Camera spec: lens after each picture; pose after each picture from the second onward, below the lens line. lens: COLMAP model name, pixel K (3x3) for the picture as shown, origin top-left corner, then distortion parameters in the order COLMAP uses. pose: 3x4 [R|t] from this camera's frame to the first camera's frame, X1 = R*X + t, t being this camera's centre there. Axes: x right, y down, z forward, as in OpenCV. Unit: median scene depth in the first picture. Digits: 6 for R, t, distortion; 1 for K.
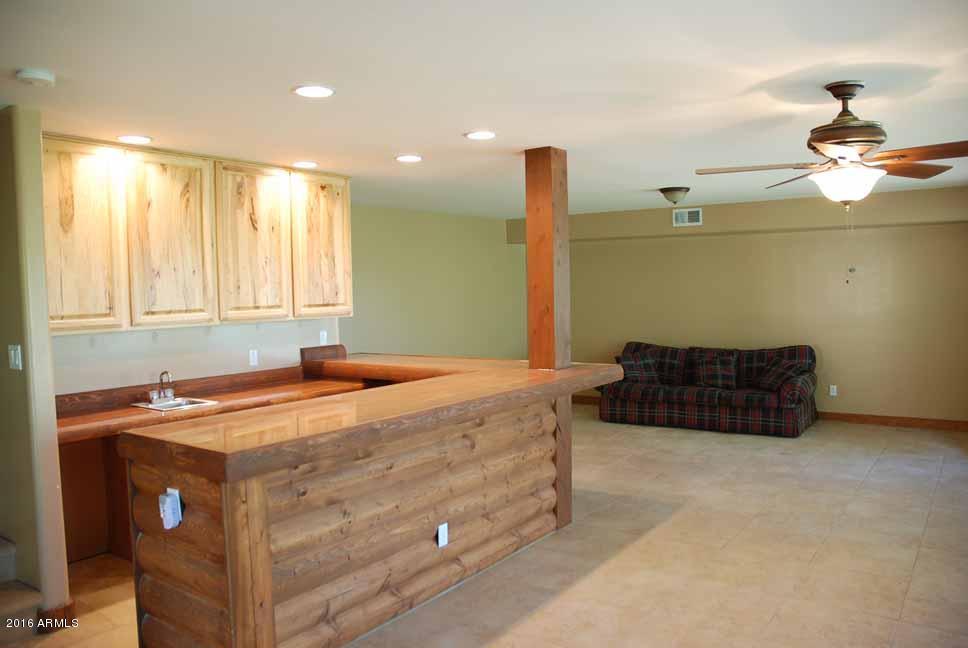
lens RADIAL K [[752.4, 0, 475.1], [0, 752.4, 322.3], [0, 0, 1]] dist [-0.167306, 0.146994]
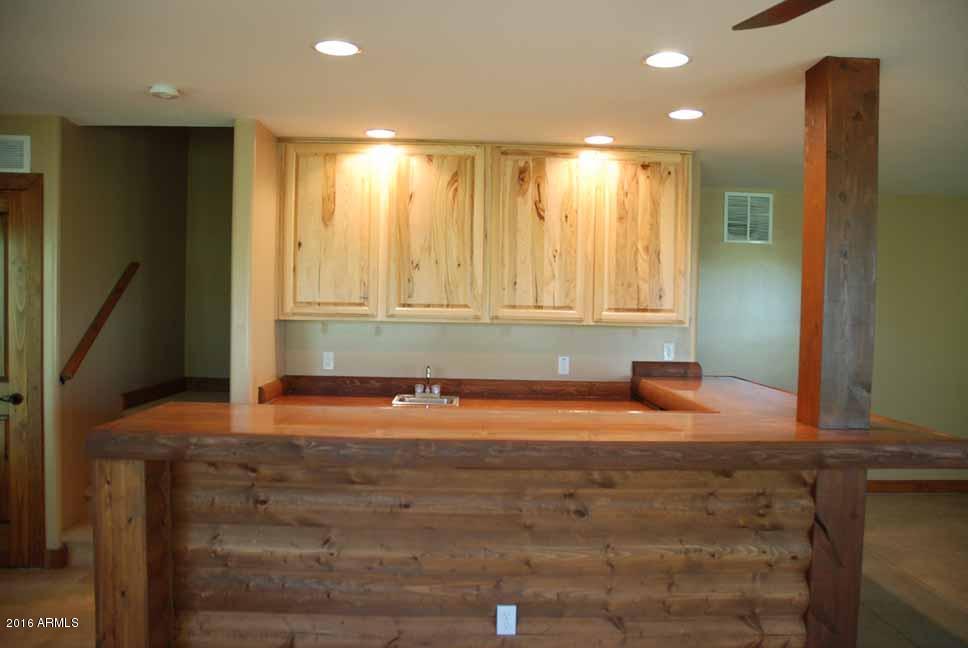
lens RADIAL K [[752.4, 0, 479.4], [0, 752.4, 328.2], [0, 0, 1]] dist [-0.167306, 0.146994]
pose [[0.602138, 0.059915, -0.796141, 0.416796], [-0.070435, 0.997279, 0.021780, -0.010498], [0.795279, 0.042961, 0.604719, 0.444949]]
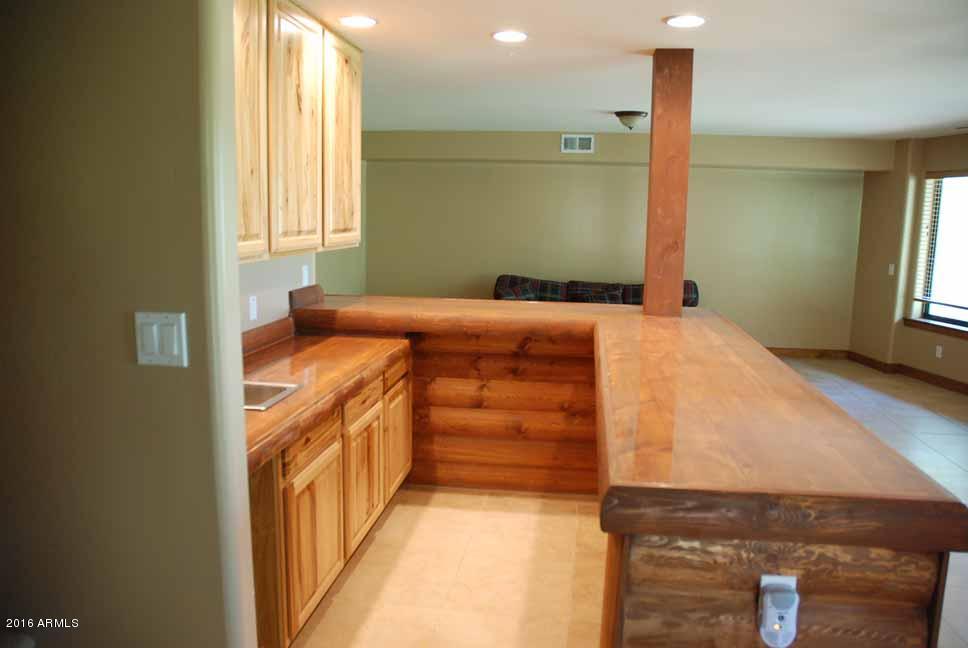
lens RADIAL K [[752.4, 0, 479.1], [0, 752.4, 328.0], [0, 0, 1]] dist [-0.167306, 0.146994]
pose [[0.881386, -0.034439, 0.471140, -0.514212], [-0.016085, 0.994573, 0.102792, -0.007138], [-0.472123, -0.098177, 0.876048, 0.380370]]
